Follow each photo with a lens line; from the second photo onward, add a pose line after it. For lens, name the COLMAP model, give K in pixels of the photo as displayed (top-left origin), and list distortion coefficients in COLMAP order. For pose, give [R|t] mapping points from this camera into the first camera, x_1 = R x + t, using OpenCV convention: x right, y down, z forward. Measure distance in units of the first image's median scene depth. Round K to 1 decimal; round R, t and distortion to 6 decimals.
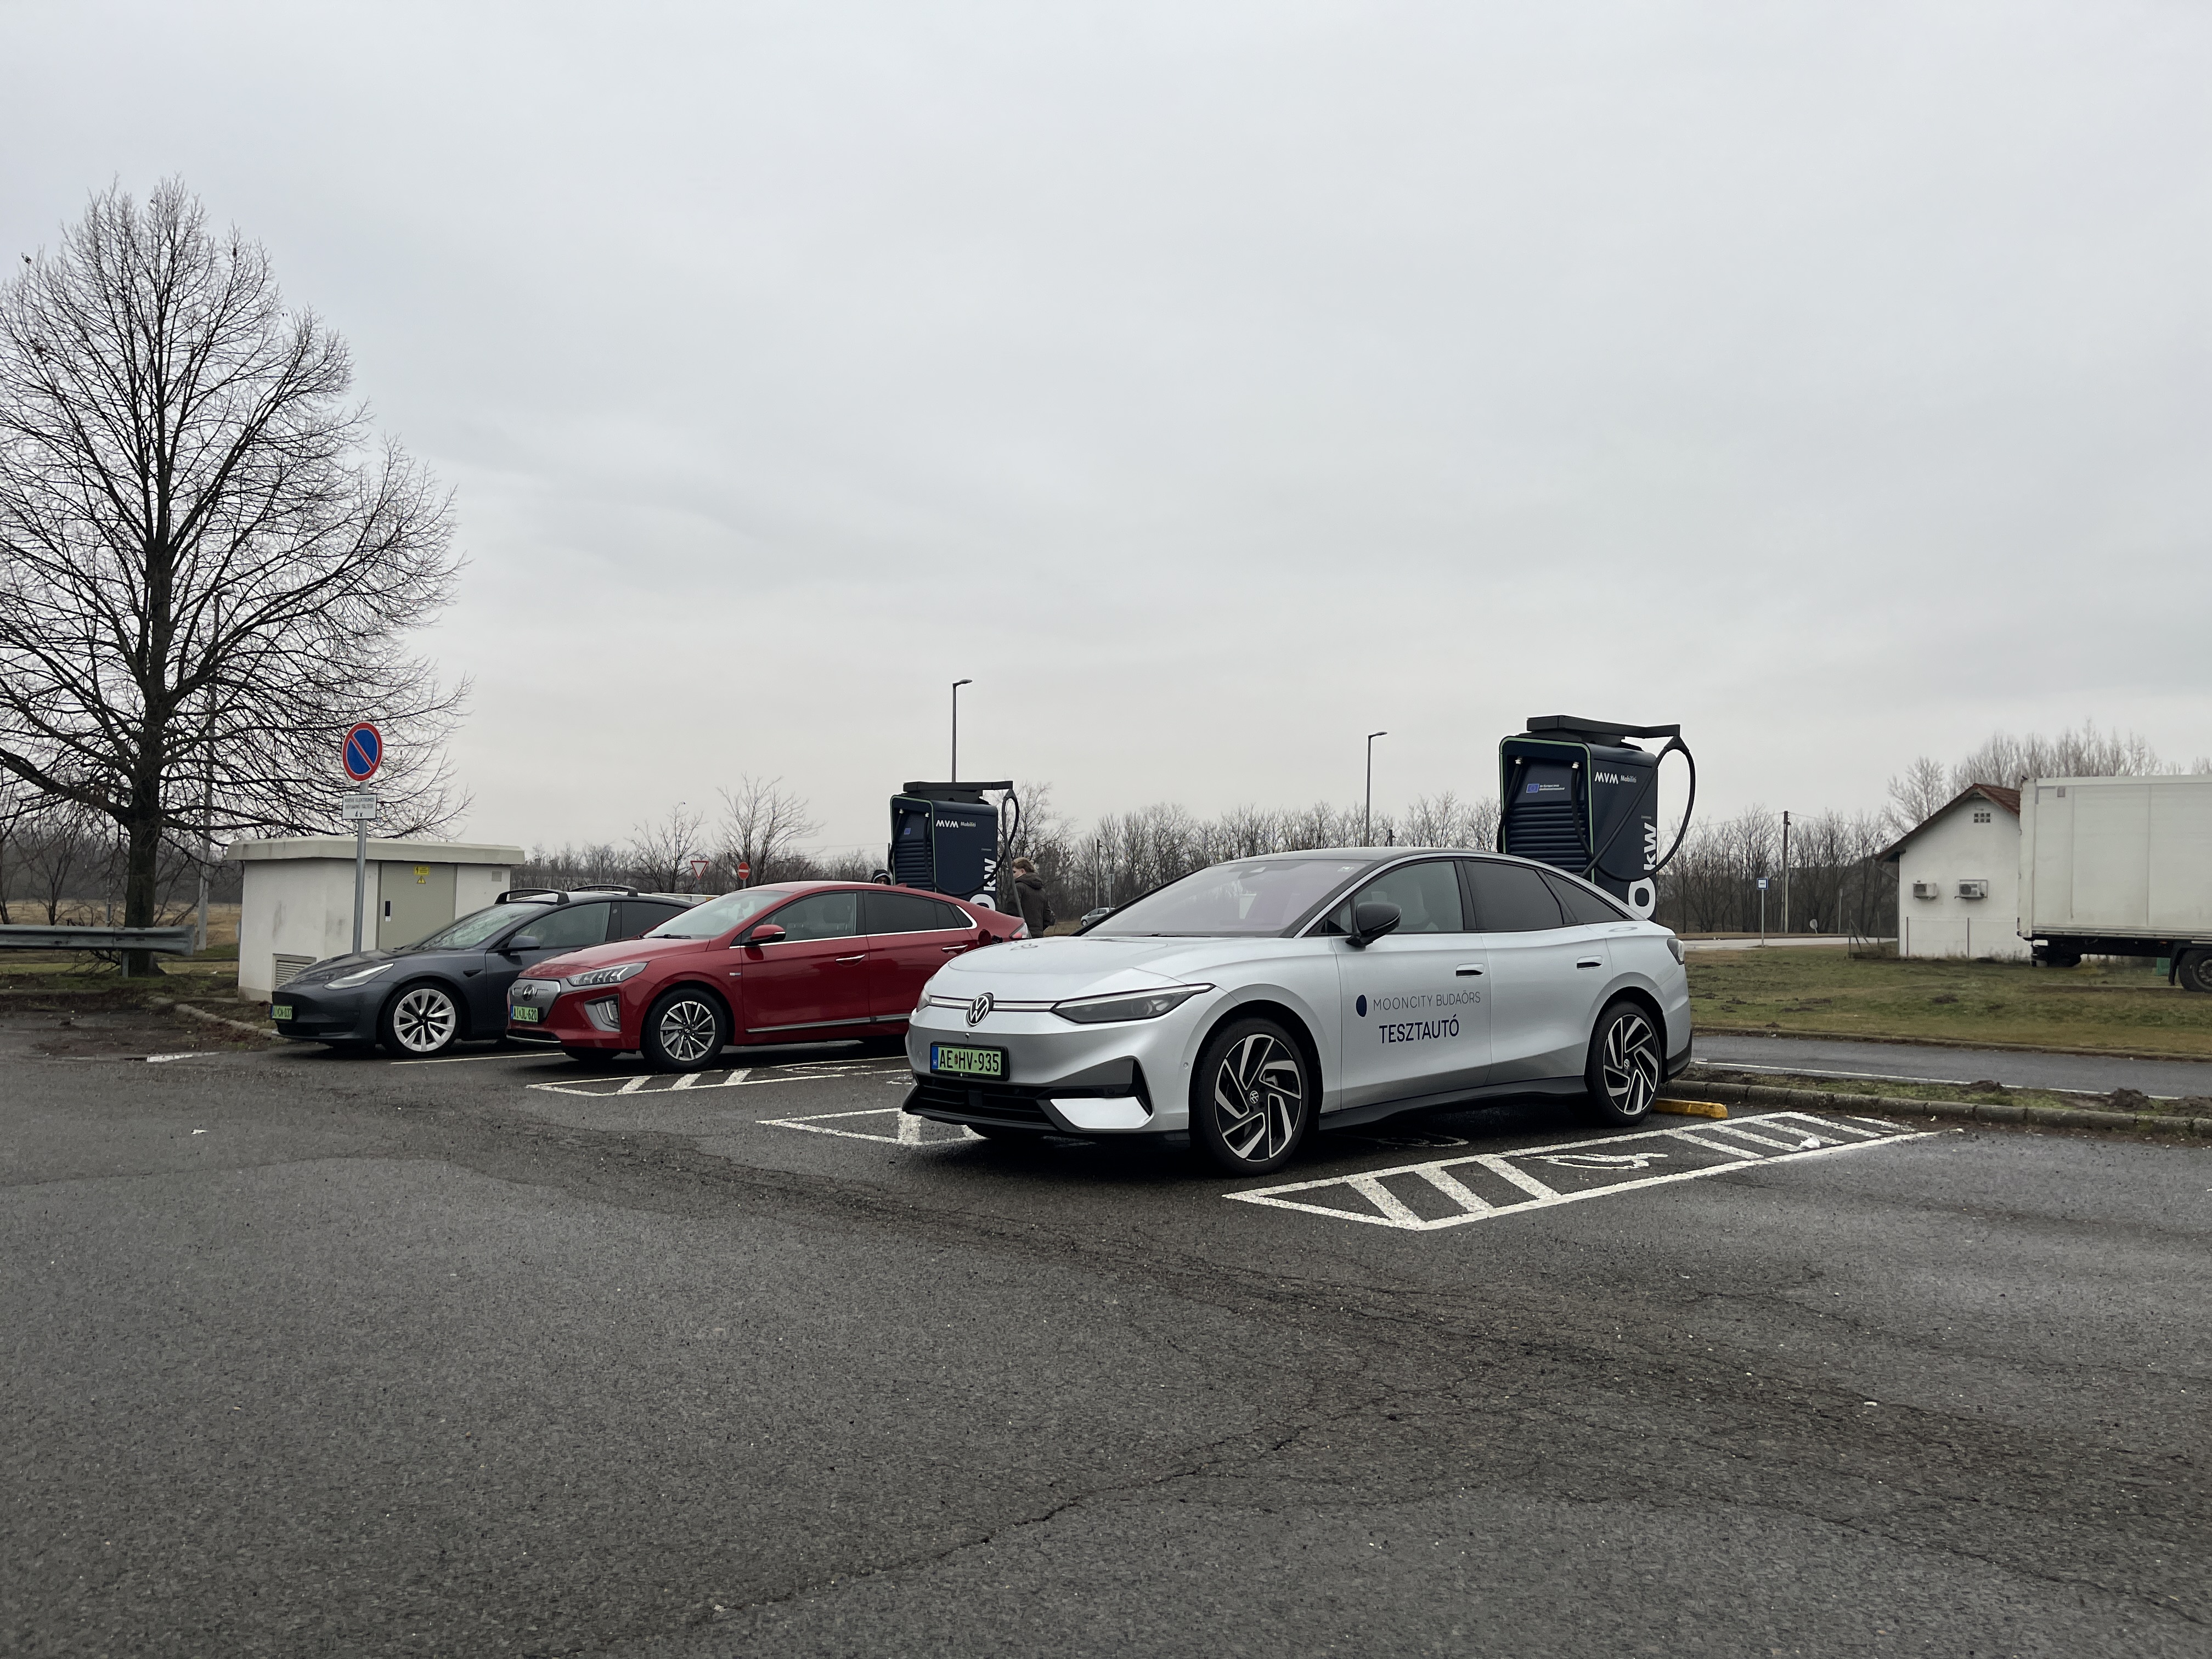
lens RADIAL K [[1709.7, 0, 1107.2], [0, 1709.7, 824.2], [0, 0, 1]] dist [0.040573, -0.011326]
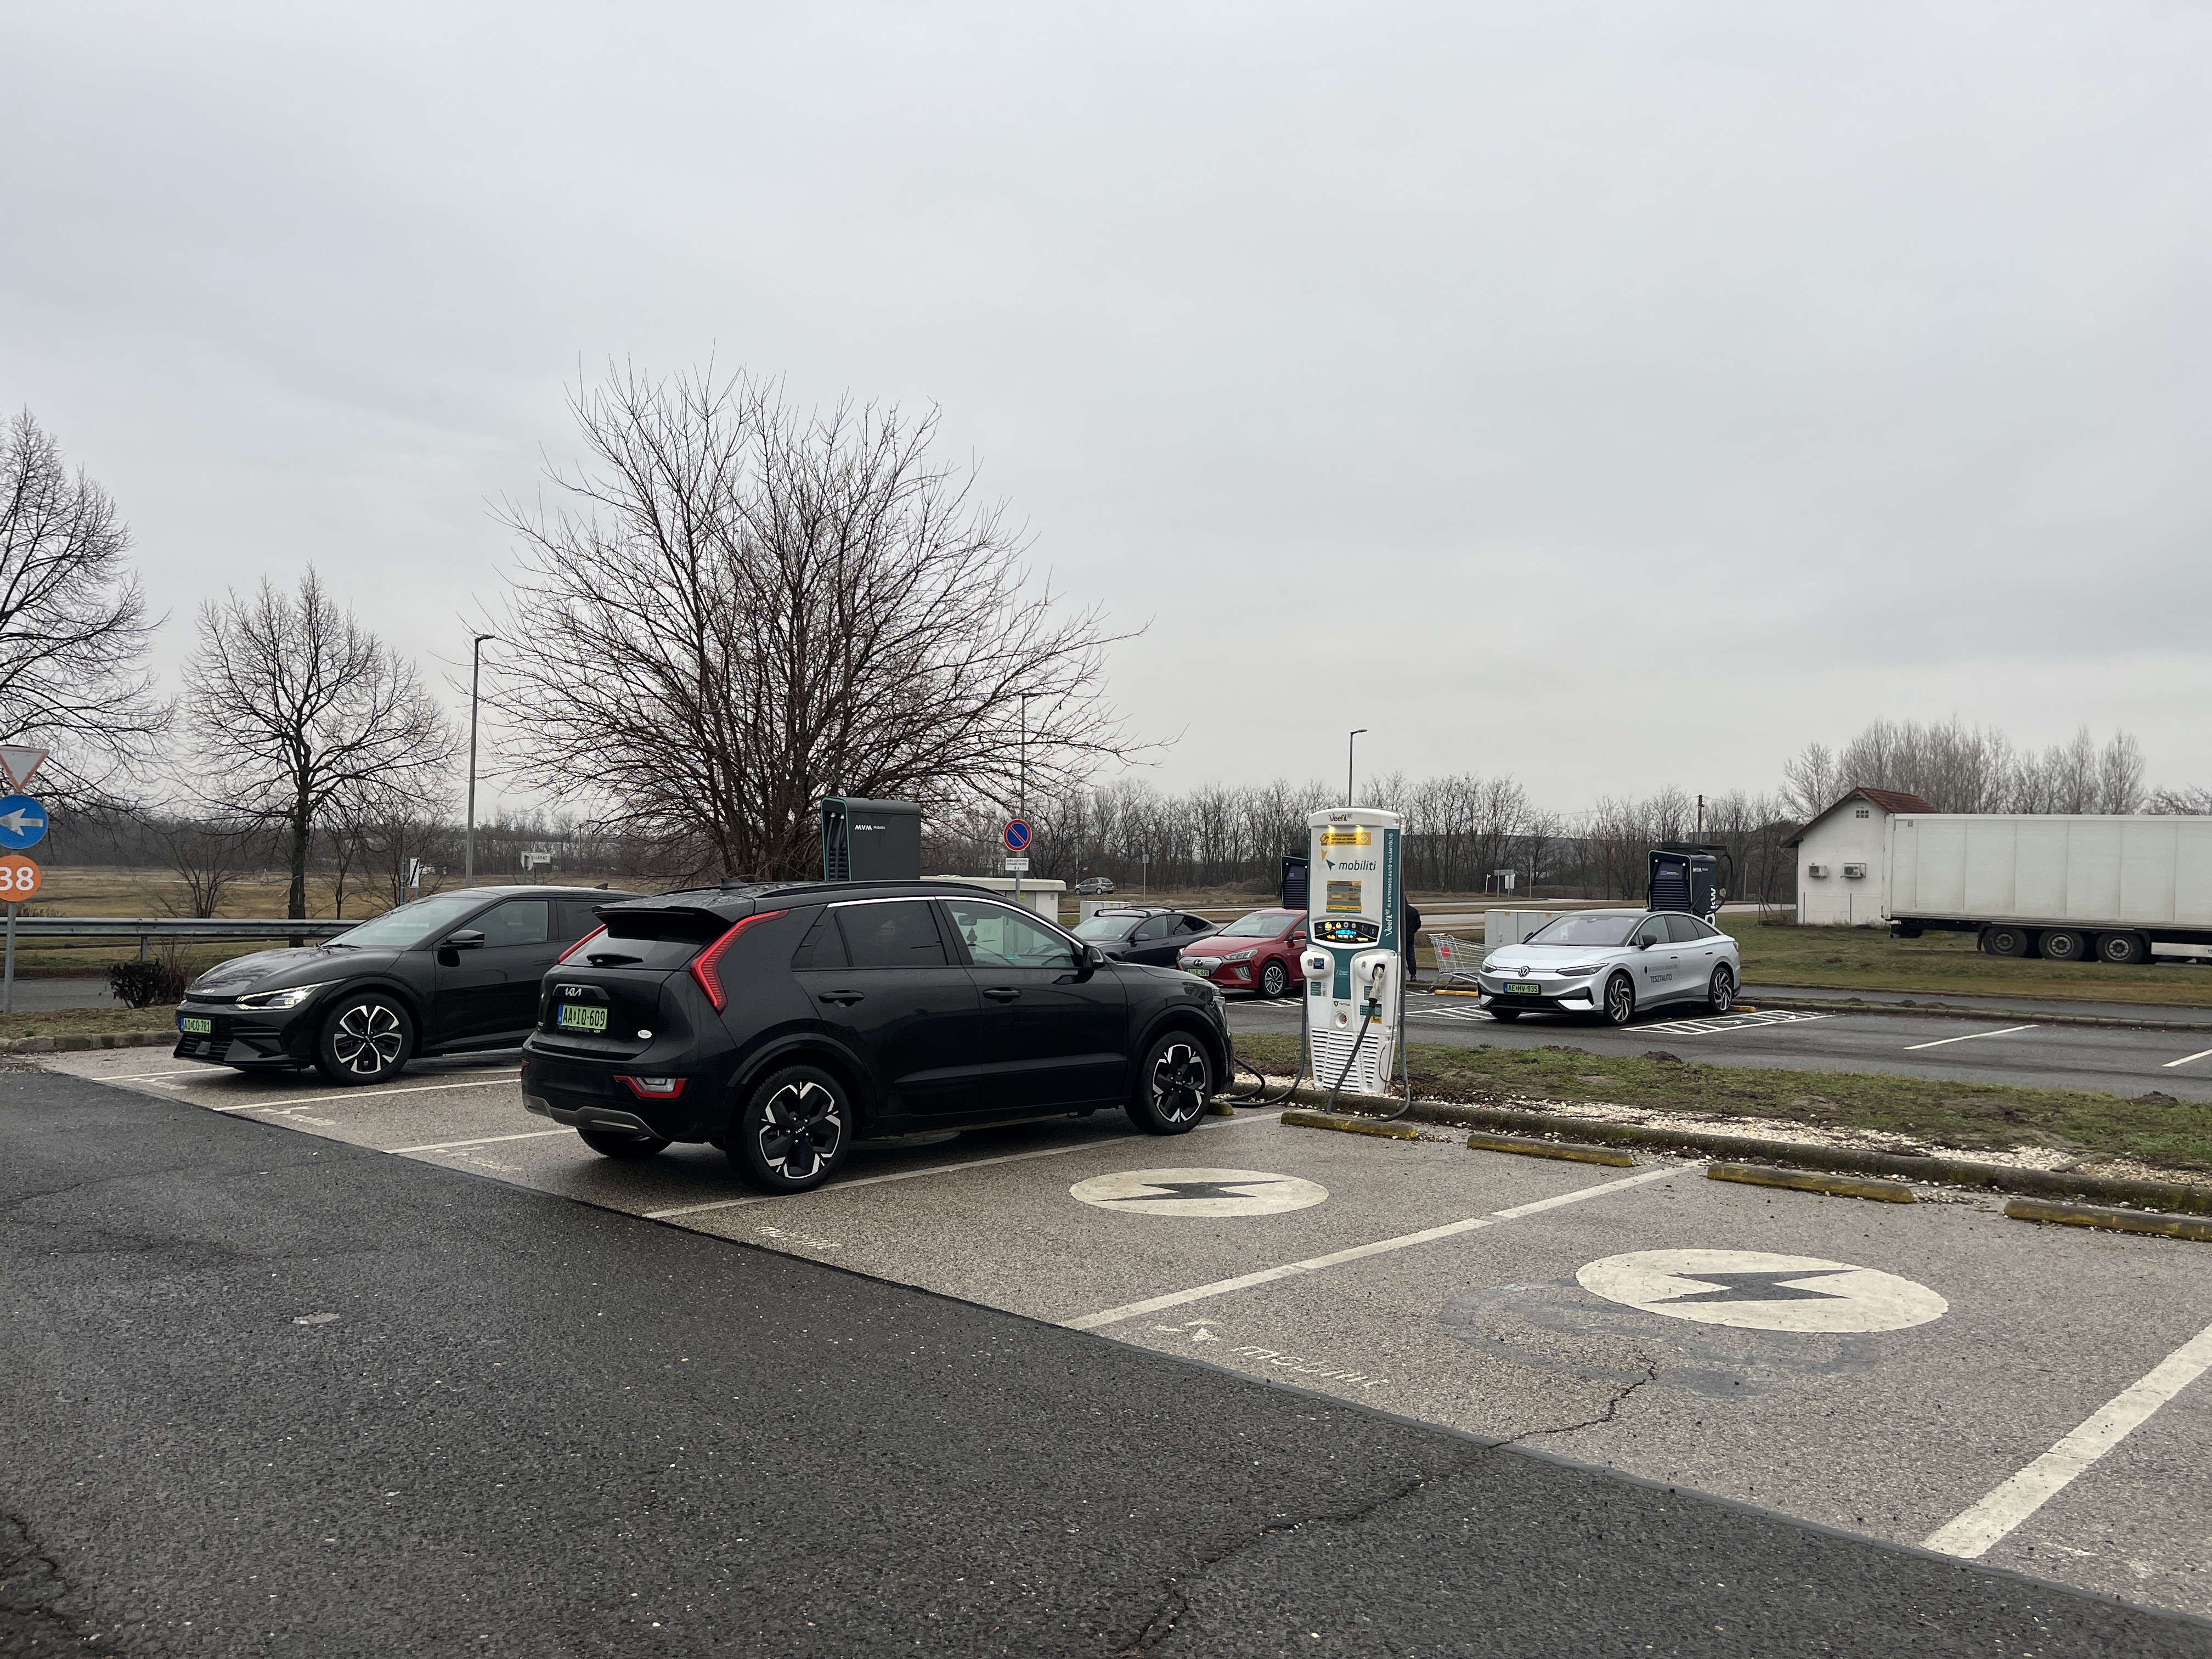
lens RADIAL K [[1709.7, 0, 1104.3], [0, 1709.7, 832.6], [0, 0, 1]] dist [0.040573, -0.011326]
pose [[0.998612, 0.000098, 0.052667, -0.263460], [-0.001648, 0.999566, 0.029396, -0.060398], [-0.052641, -0.029442, 0.998179, -0.530734]]
